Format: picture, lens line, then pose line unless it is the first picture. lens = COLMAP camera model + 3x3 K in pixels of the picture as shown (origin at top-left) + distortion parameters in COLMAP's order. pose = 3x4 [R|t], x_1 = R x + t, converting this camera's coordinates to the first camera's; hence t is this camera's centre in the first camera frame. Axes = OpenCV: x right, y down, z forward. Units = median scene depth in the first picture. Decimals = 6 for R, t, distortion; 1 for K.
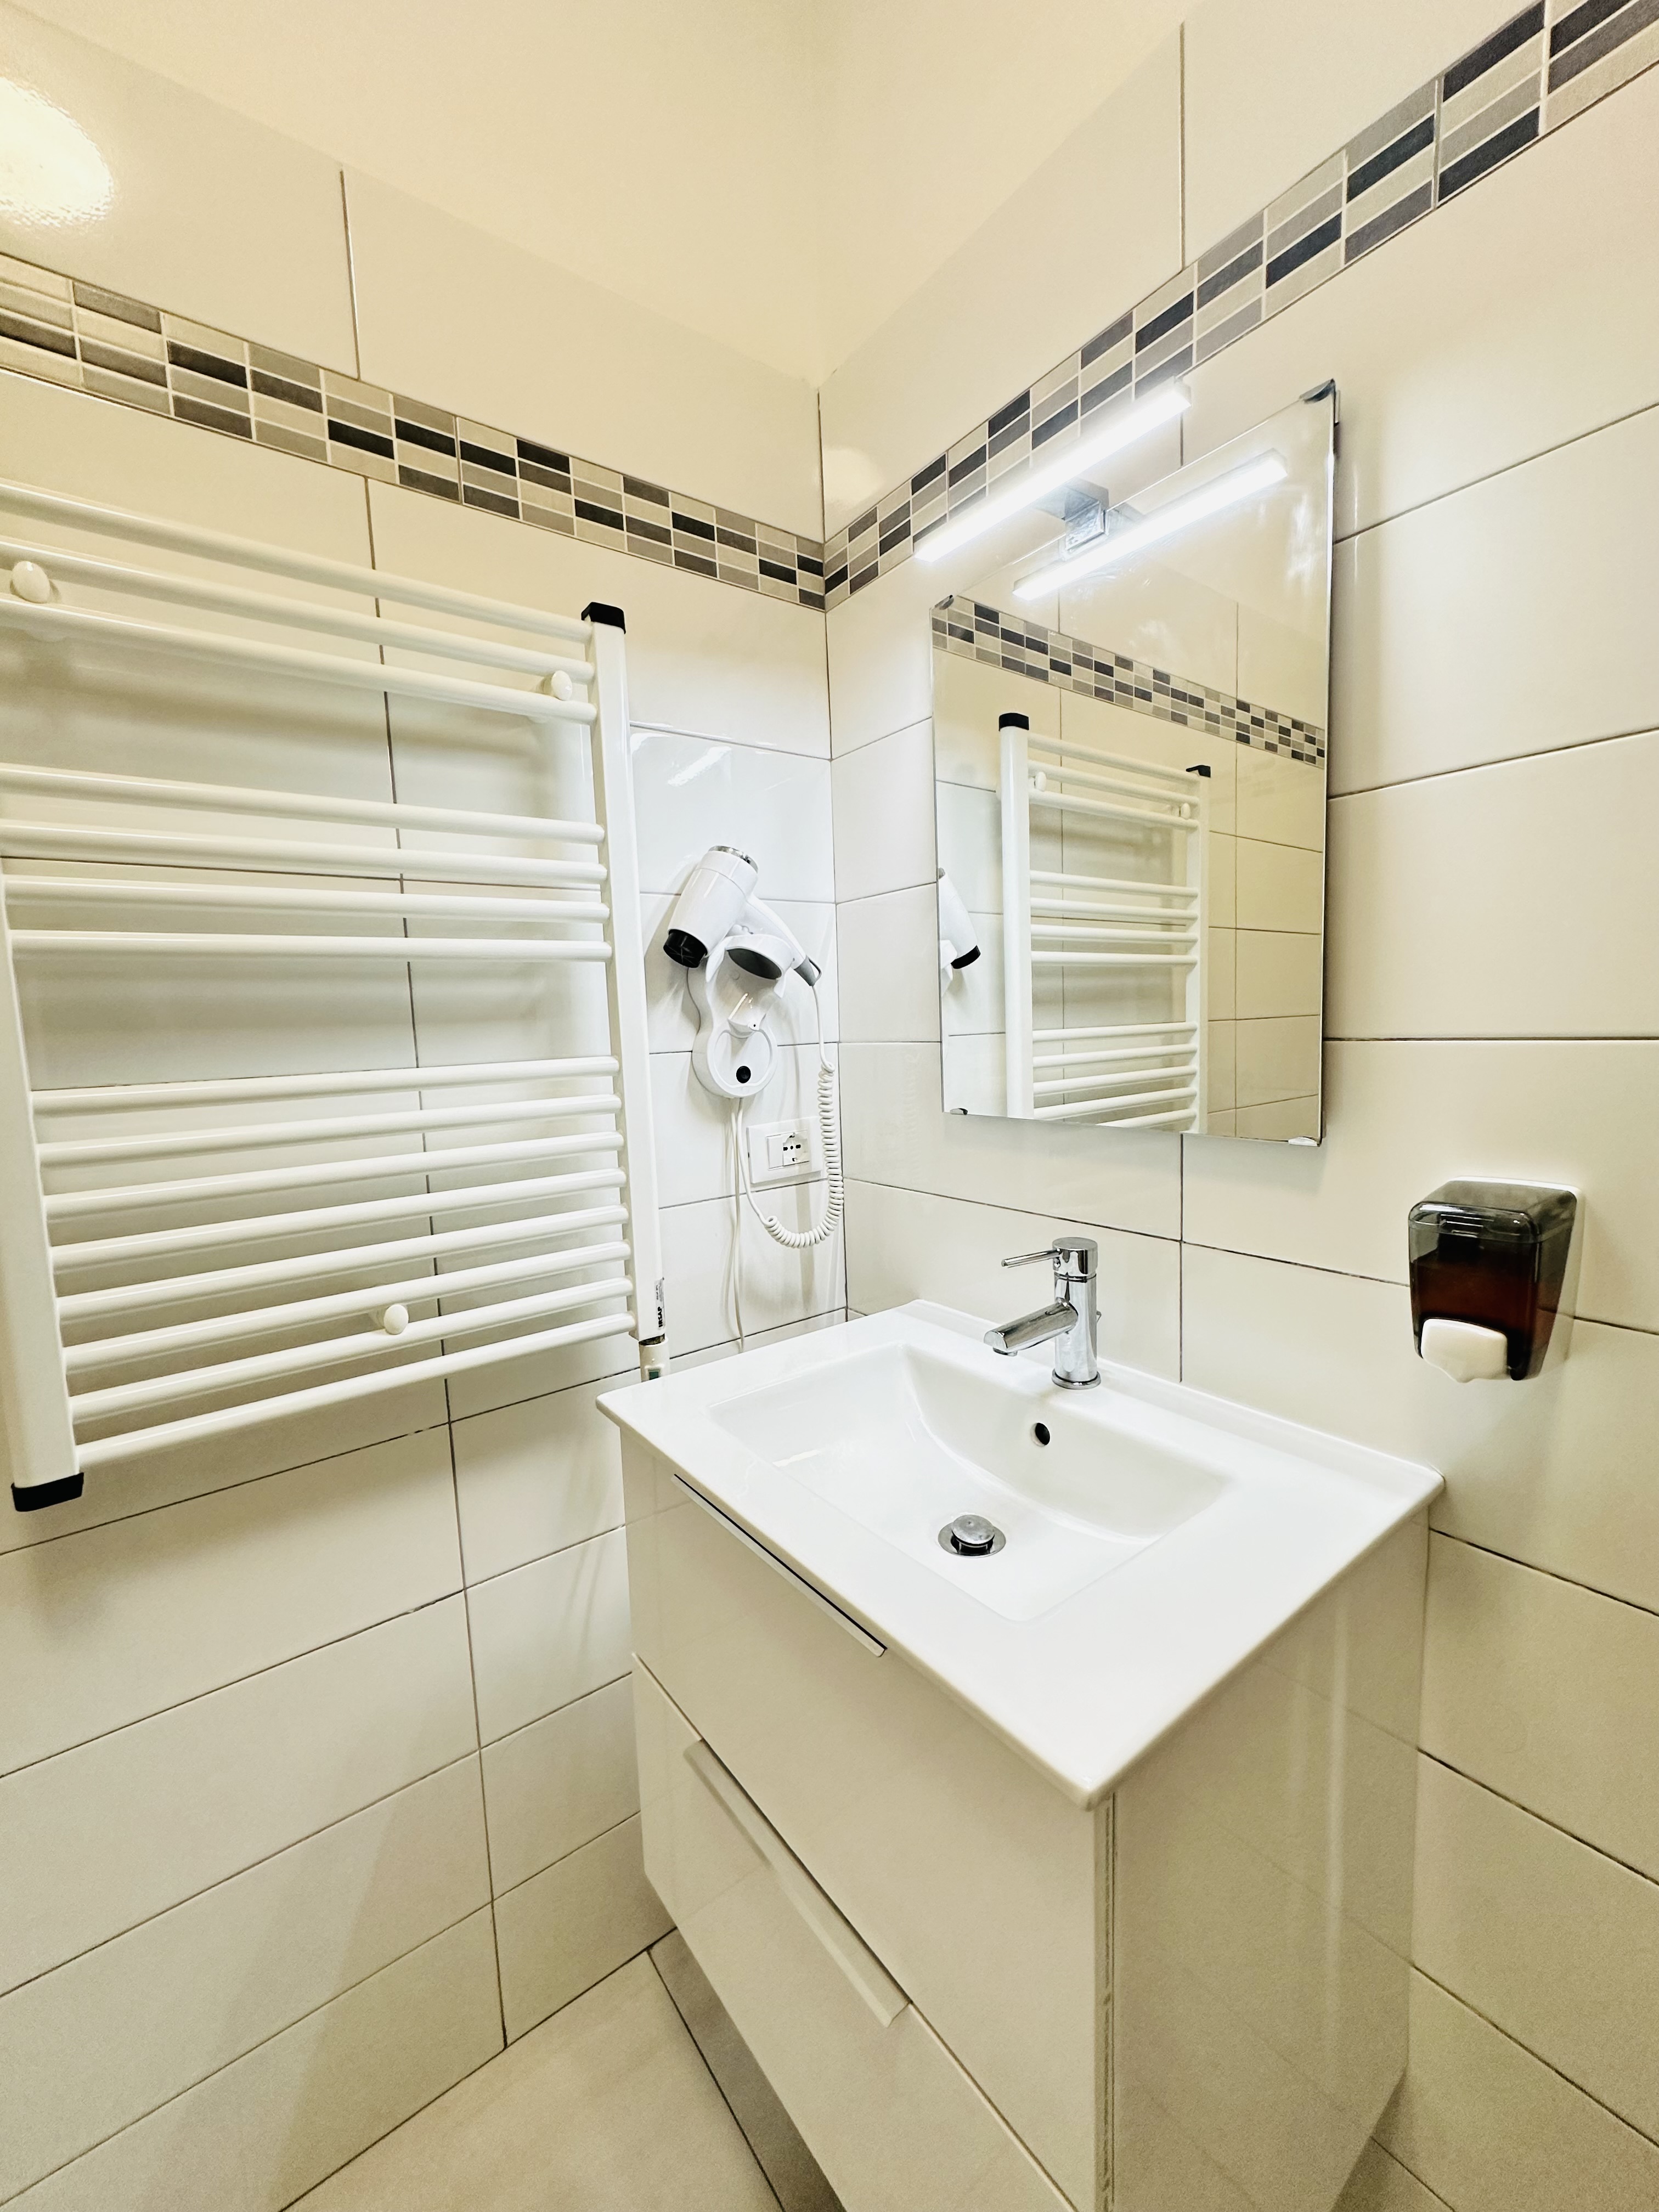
lens RADIAL K [[881.7, 0, 833.7], [0, 881.7, 1102.7], [0, 0, 1]] dist [-0.002333, 0.000289]
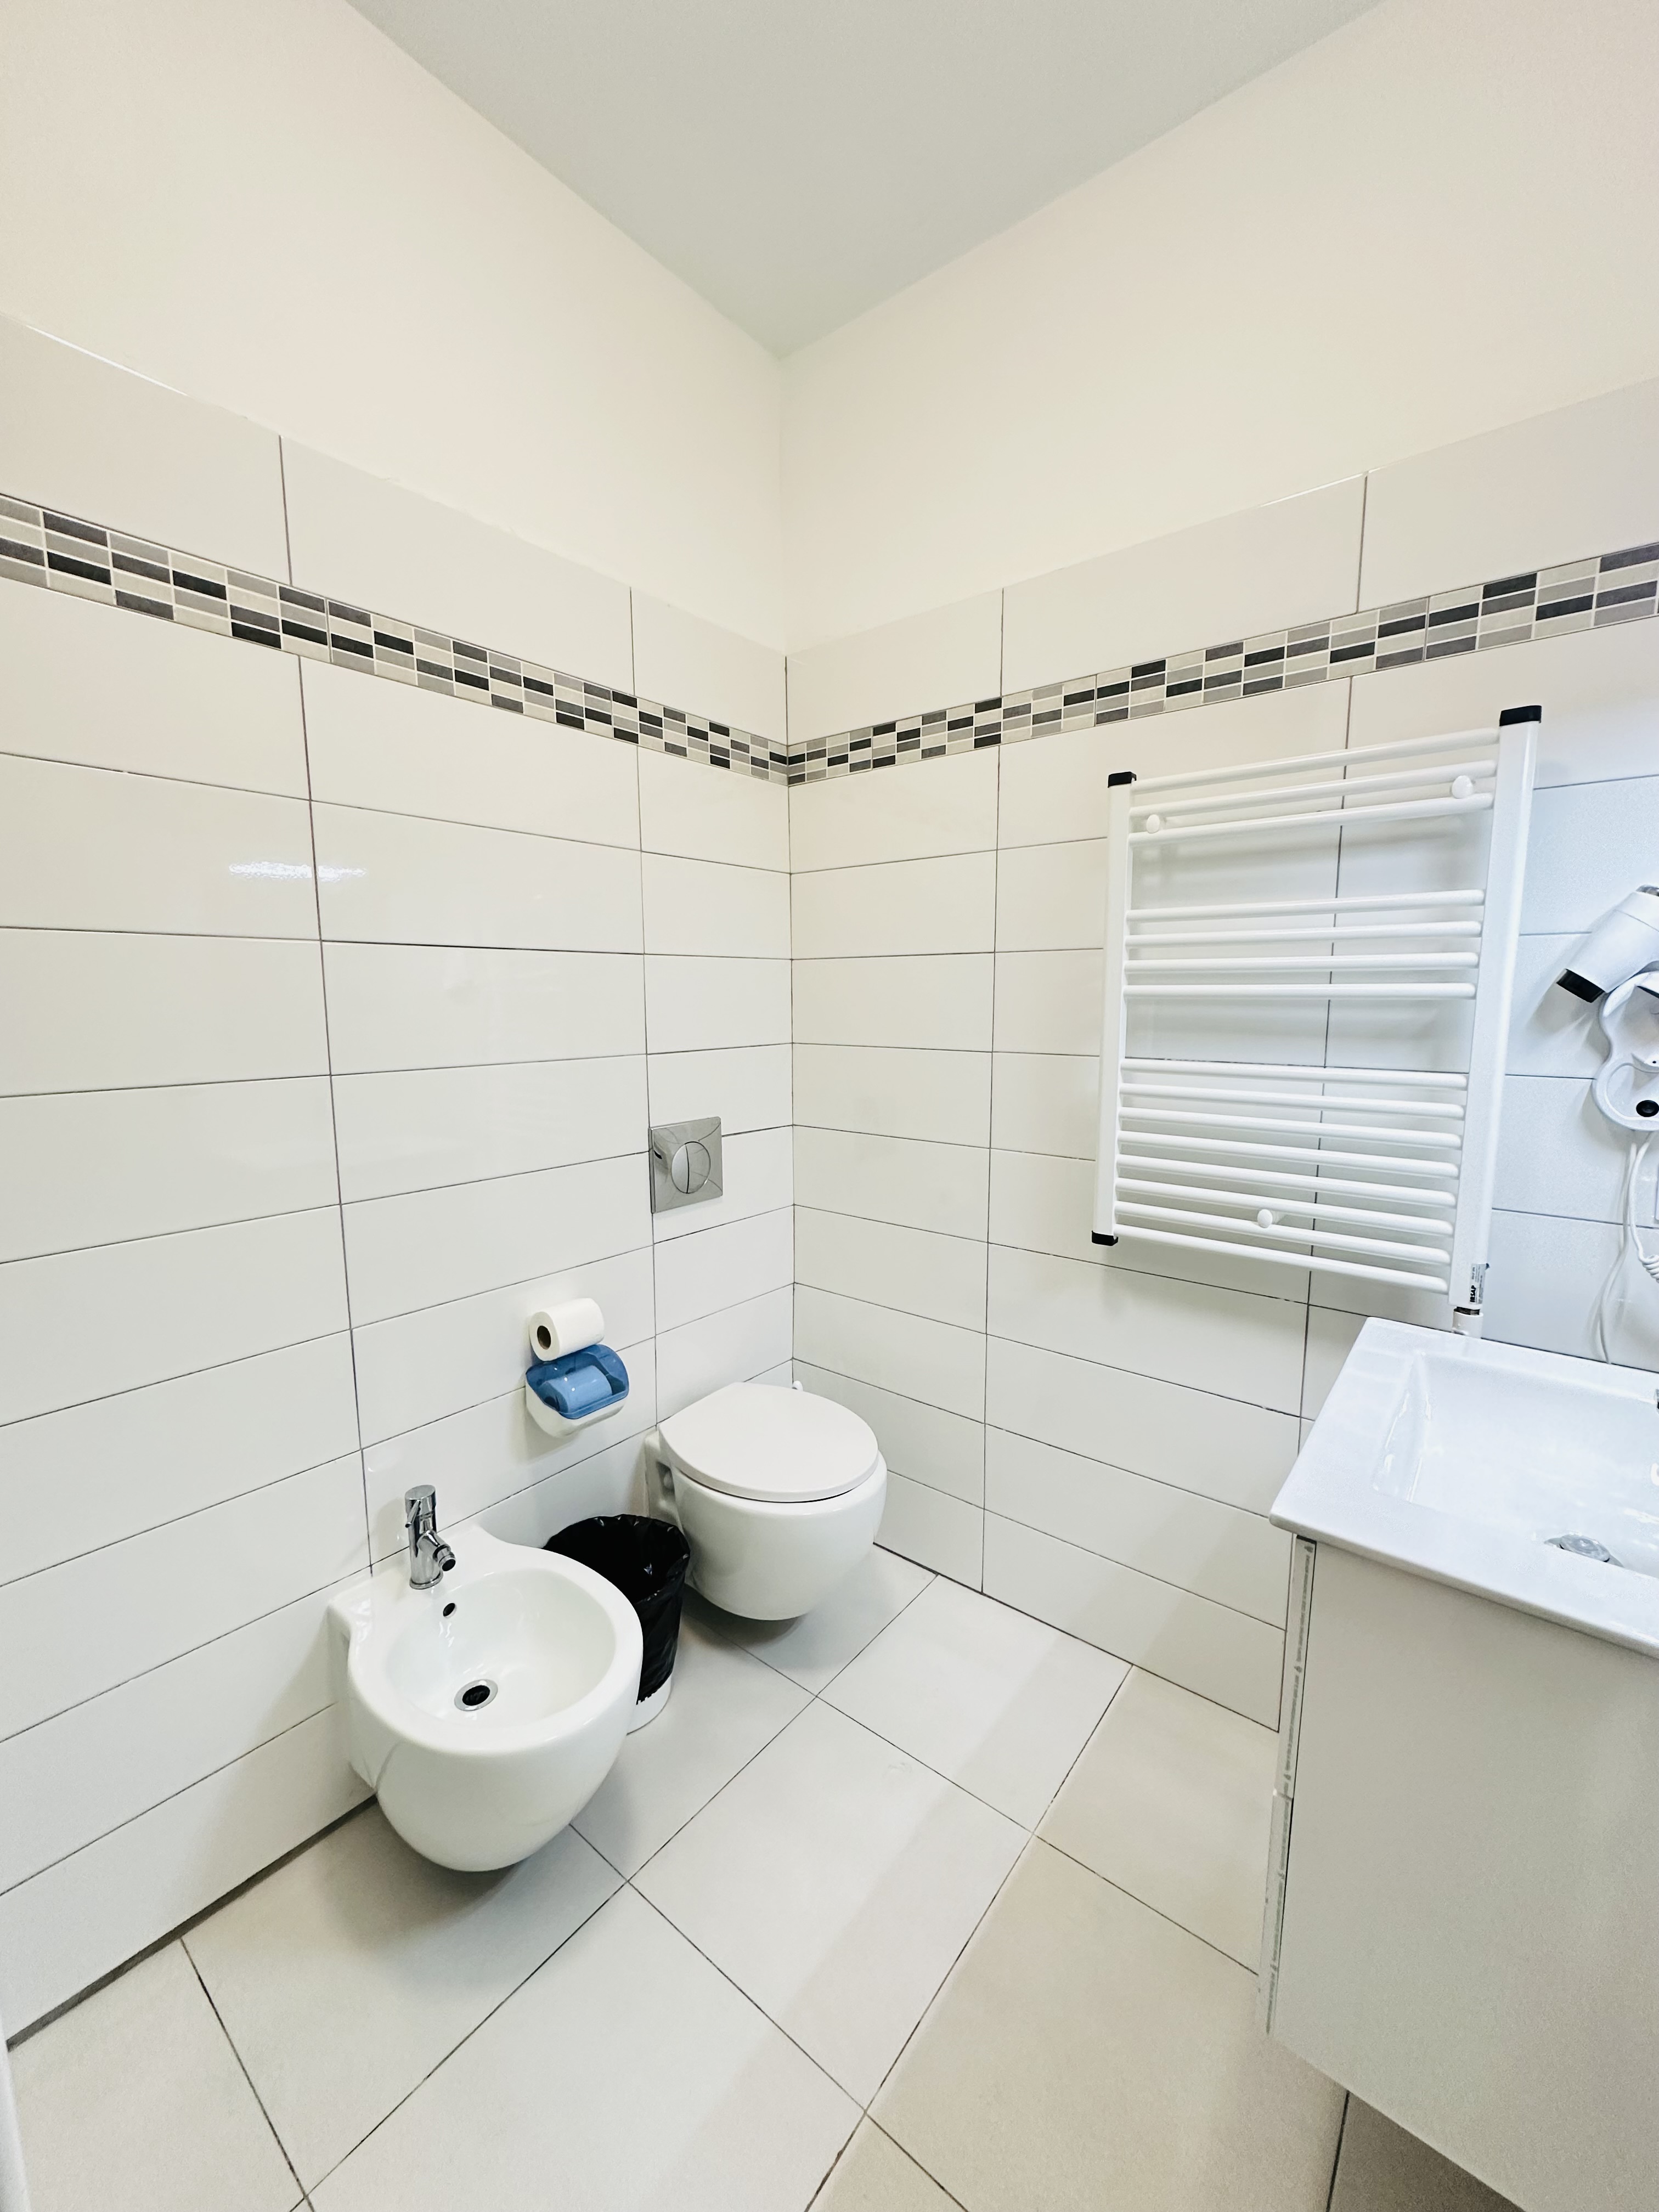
lens RADIAL K [[881.7, 0, 833.7], [0, 881.7, 1102.7], [0, 0, 1]] dist [-0.002333, 0.000289]
pose [[0.244565, 0.160192, -0.956309, 0.747706], [-0.104234, 0.984887, 0.138322, -0.096436], [0.964014, 0.065851, 0.257566, -0.183504]]
